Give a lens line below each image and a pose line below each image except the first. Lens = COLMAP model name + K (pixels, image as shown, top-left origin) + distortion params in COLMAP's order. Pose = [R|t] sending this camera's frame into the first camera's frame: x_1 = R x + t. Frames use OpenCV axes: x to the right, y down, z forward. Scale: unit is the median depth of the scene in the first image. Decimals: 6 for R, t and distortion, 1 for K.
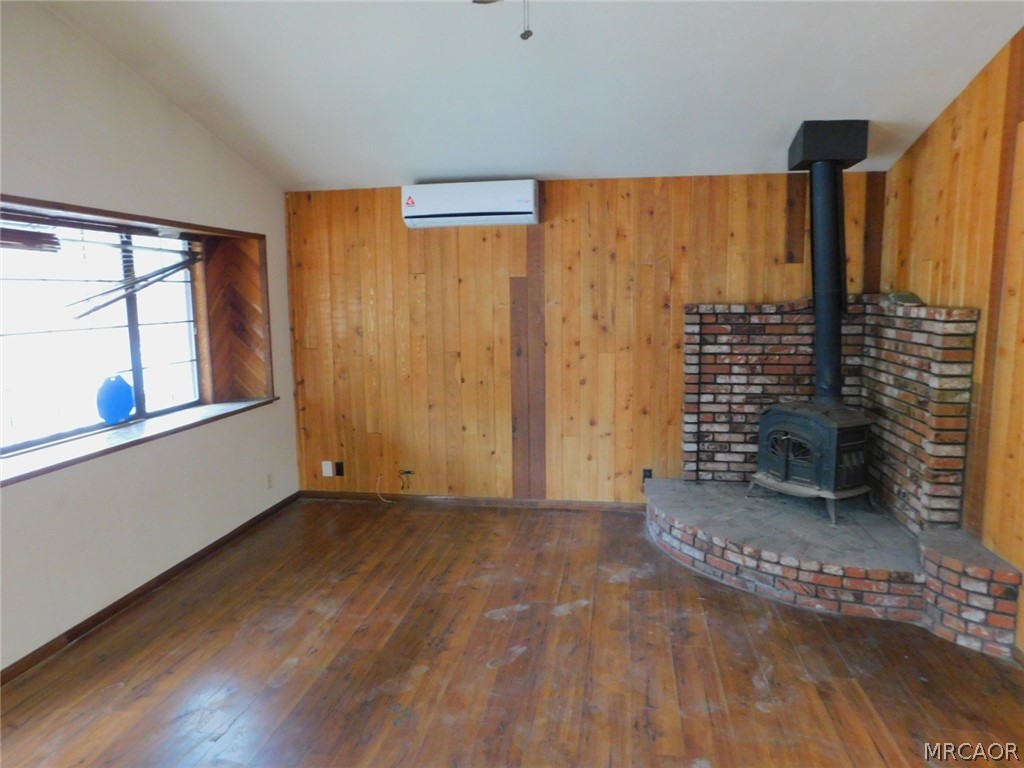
lens RADIAL K [[679.7, 0, 516.4], [0, 679.7, 383.6], [0, 0, 1]] dist [-0.063243, 0.052728]
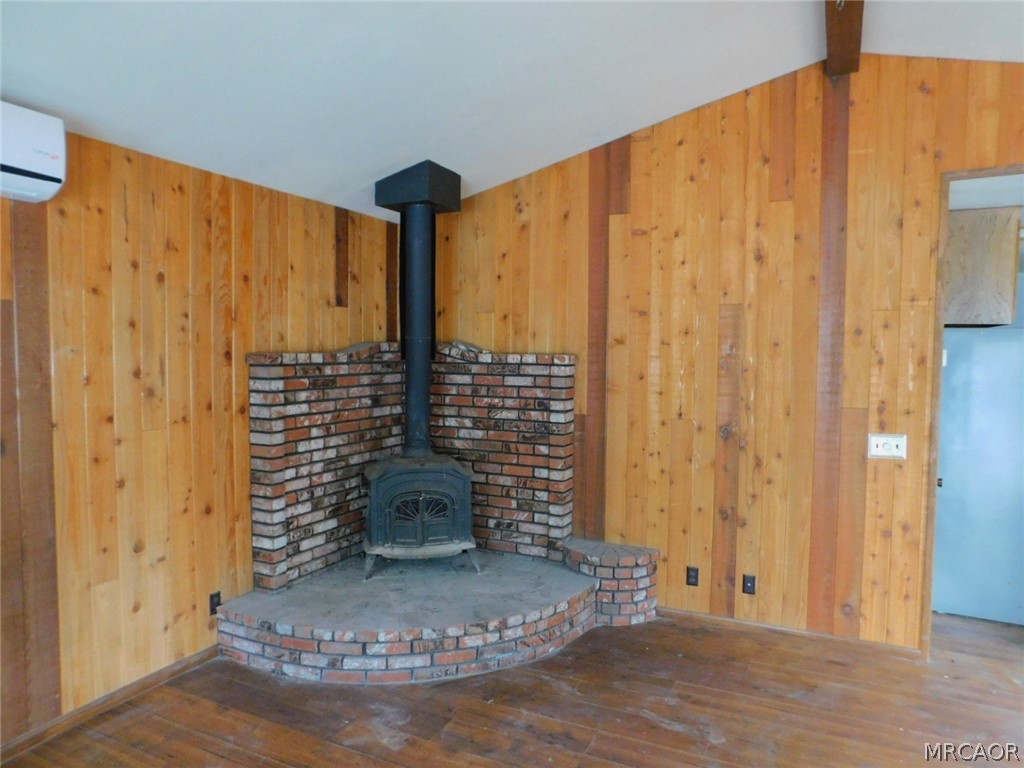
lens RADIAL K [[679.7, 0, 516.4], [0, 679.7, 383.6], [0, 0, 1]] dist [-0.063243, 0.052728]
pose [[0.289019, -0.039776, 0.956497, -0.383341], [0.116265, 0.993199, 0.006171, -0.056373], [-0.950237, 0.109424, 0.291678, 0.527324]]
